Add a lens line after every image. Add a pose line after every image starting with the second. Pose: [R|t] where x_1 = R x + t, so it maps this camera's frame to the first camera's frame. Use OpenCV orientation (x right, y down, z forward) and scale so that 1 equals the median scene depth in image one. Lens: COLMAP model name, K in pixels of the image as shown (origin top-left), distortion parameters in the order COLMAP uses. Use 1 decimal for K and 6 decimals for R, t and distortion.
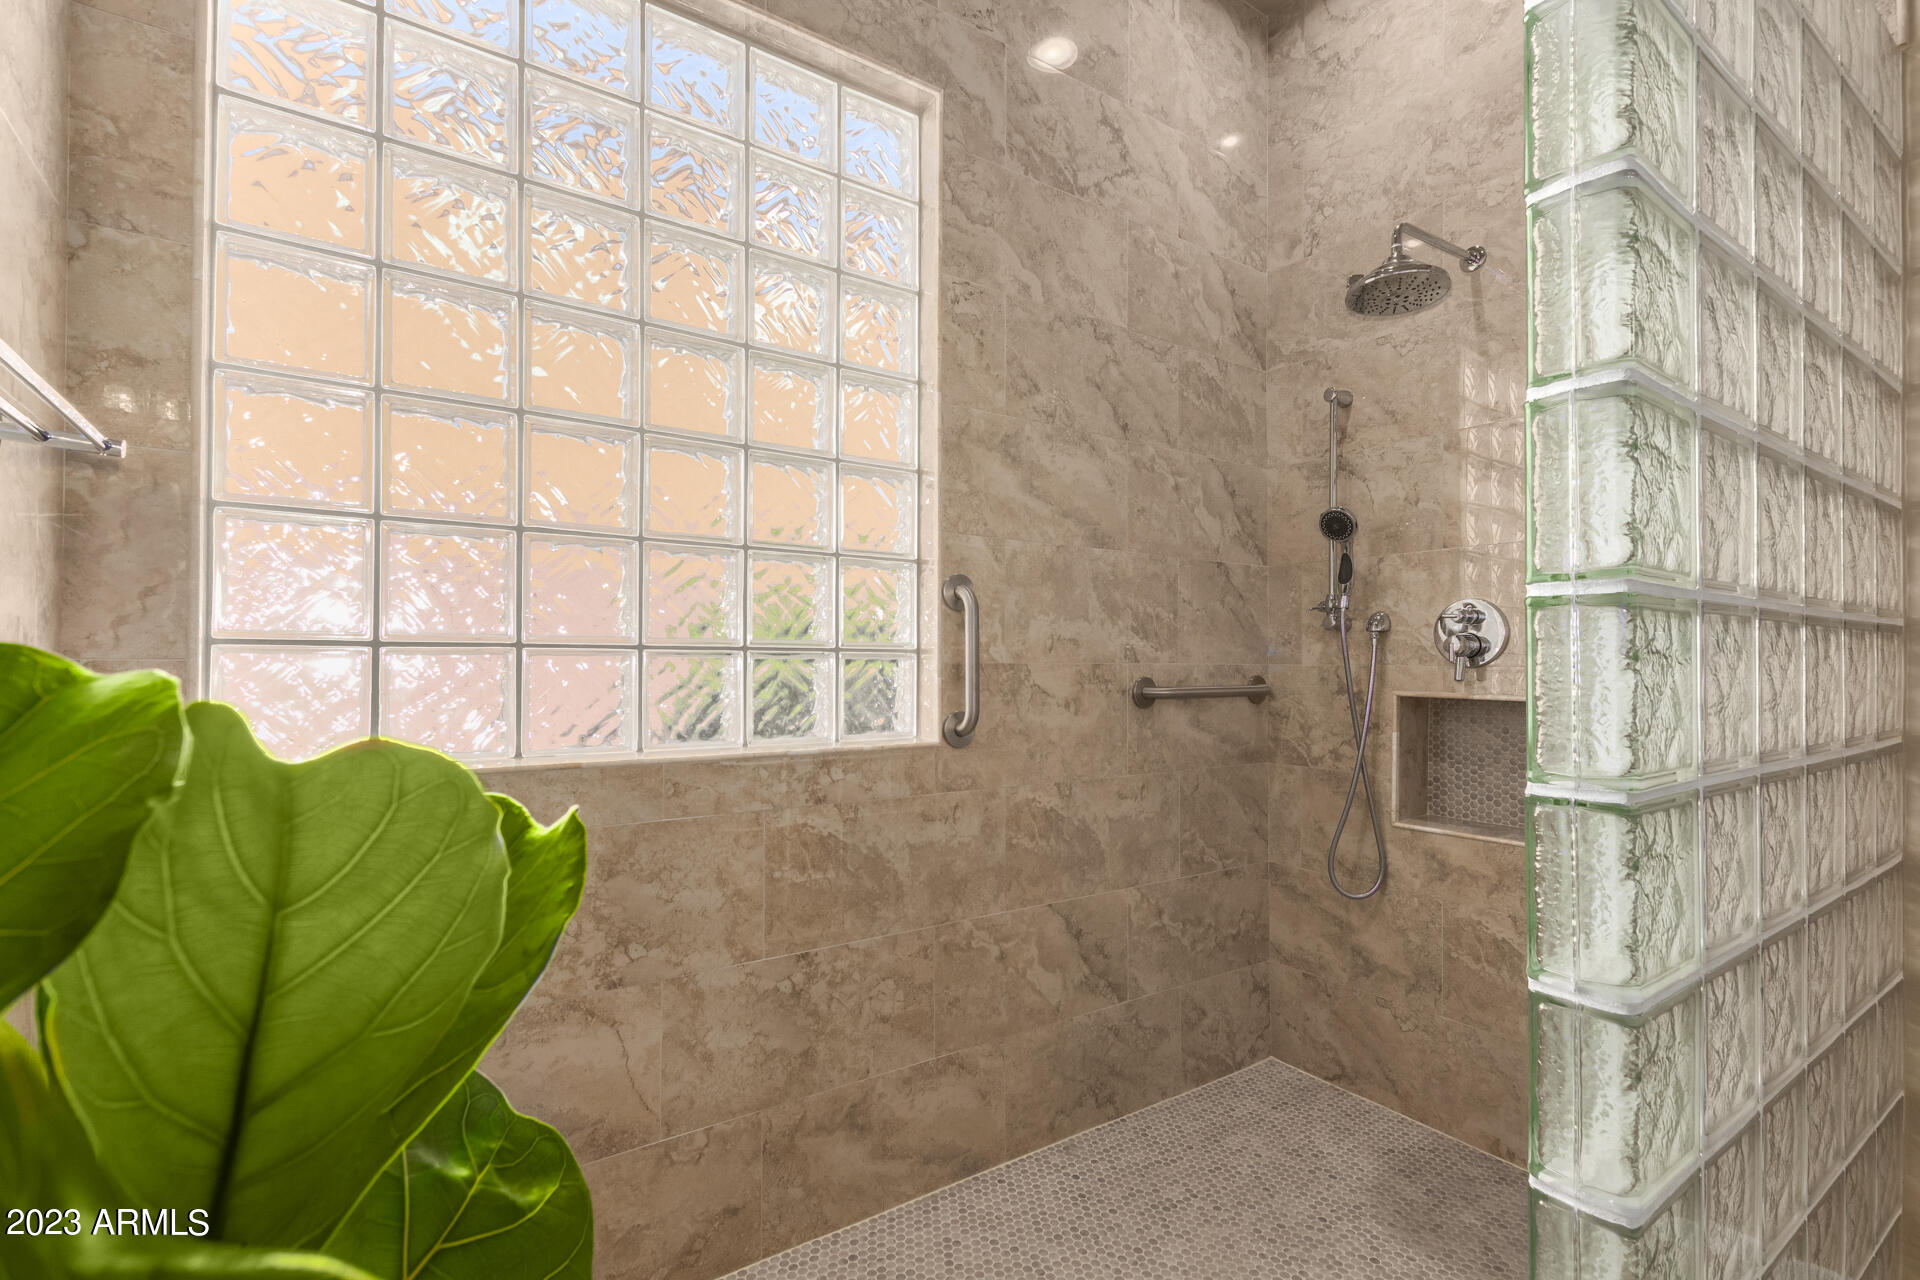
lens RADIAL K [[892.2, 0, 968.2], [0, 892.2, 654.3], [0, 0, 1]] dist [0.010378, -0.001765]
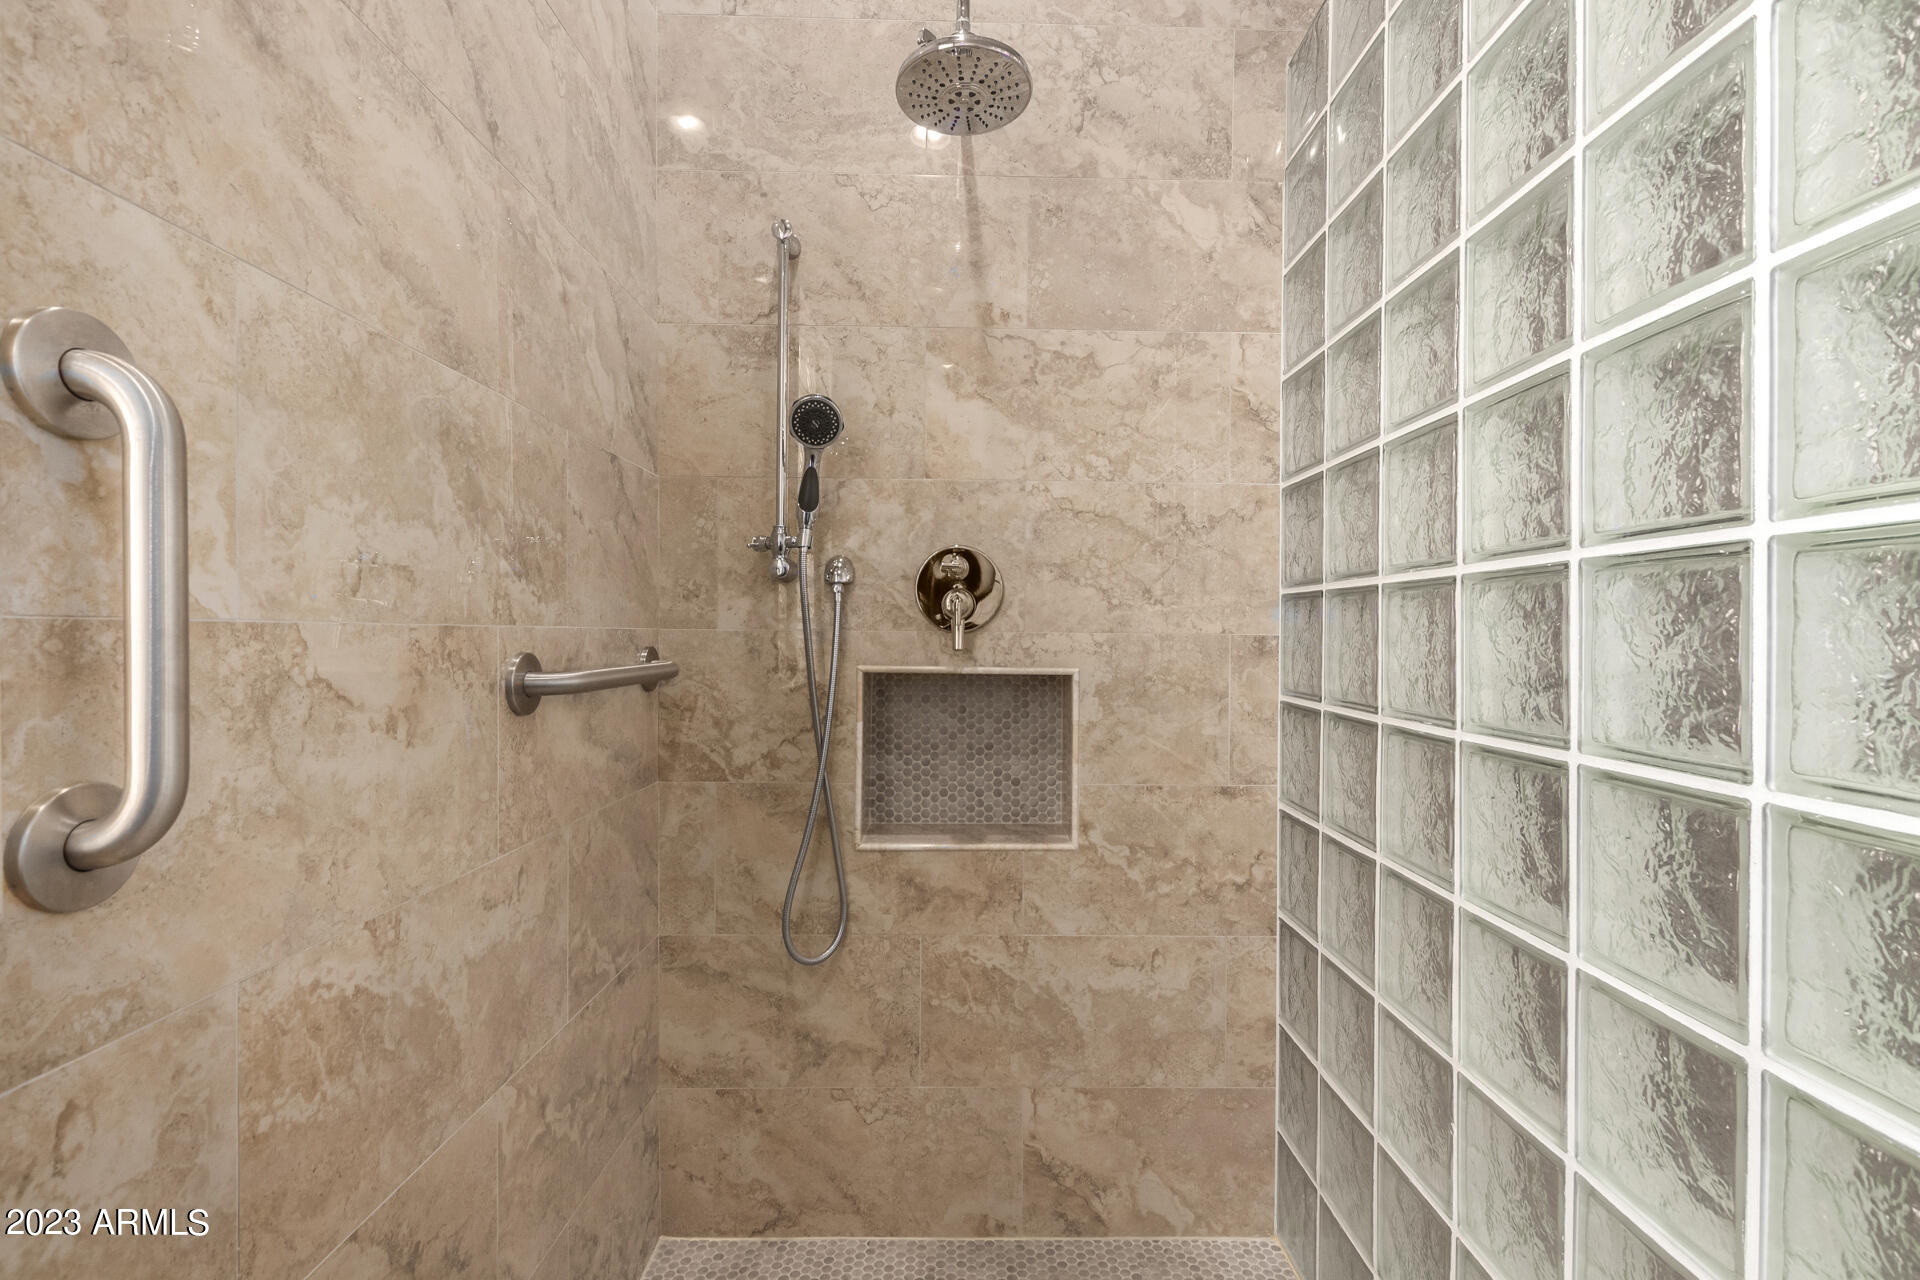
lens RADIAL K [[892.2, 0, 973.5], [0, 892.2, 635.3], [0, 0, 1]] dist [0.010378, -0.001765]
pose [[0.561617, -0.002395, 0.827394, -0.078825], [-0.011314, 0.999880, 0.010574, 0.007701], [-0.827320, -0.015299, 0.561523, 0.528010]]
